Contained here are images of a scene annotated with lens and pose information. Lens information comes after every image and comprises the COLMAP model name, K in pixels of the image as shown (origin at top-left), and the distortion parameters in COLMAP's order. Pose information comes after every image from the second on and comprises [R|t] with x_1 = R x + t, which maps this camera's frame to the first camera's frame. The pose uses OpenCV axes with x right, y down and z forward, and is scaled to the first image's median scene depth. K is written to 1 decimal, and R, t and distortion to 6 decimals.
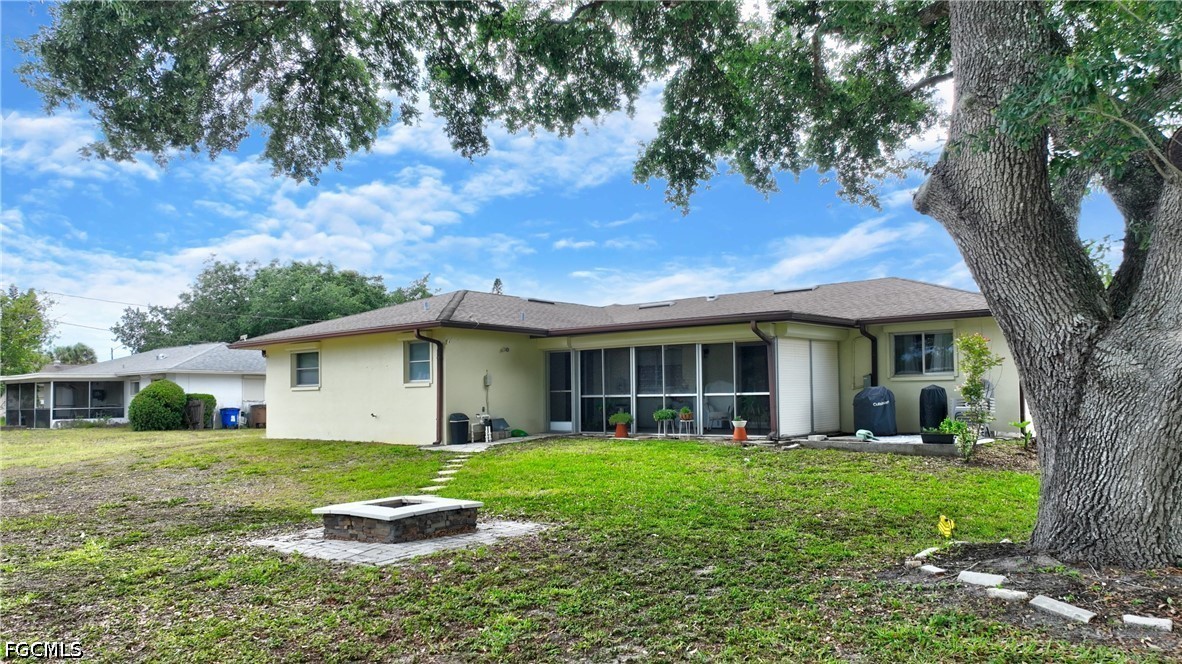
lens RADIAL K [[837.7, 0, 591.0], [0, 837.7, 332.0], [0, 0, 1]] dist [0.003061, 0.003577]
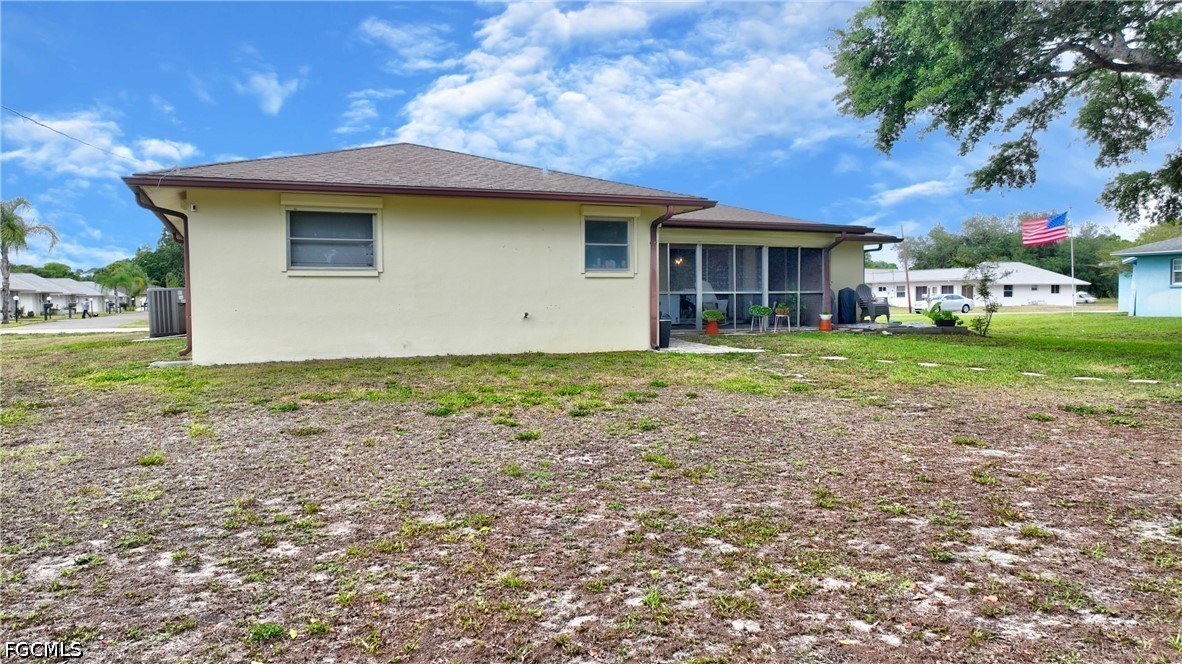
lens RADIAL K [[837.7, 0, 591.0], [0, 837.7, 332.0], [0, 0, 1]] dist [0.003061, 0.003577]
pose [[0.462978, -0.027560, 0.885941, -0.922236], [-0.073349, 0.994897, 0.069280, 0.064021], [-0.883330, -0.097058, 0.458594, 0.670769]]
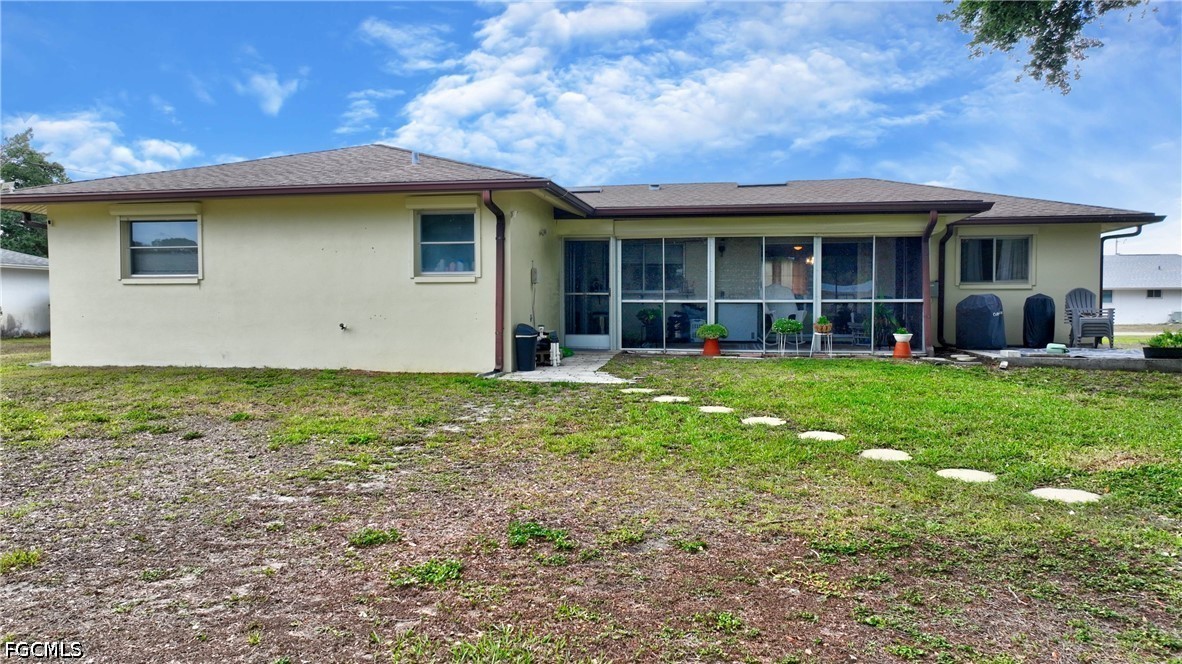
lens RADIAL K [[837.7, 0, 591.0], [0, 837.7, 332.0], [0, 0, 1]] dist [0.003061, 0.003577]
pose [[0.874035, -0.004664, 0.485840, -0.429858], [-0.050205, 0.993734, 0.099859, 0.033950], [-0.483262, -0.111672, 0.868324, 0.396851]]
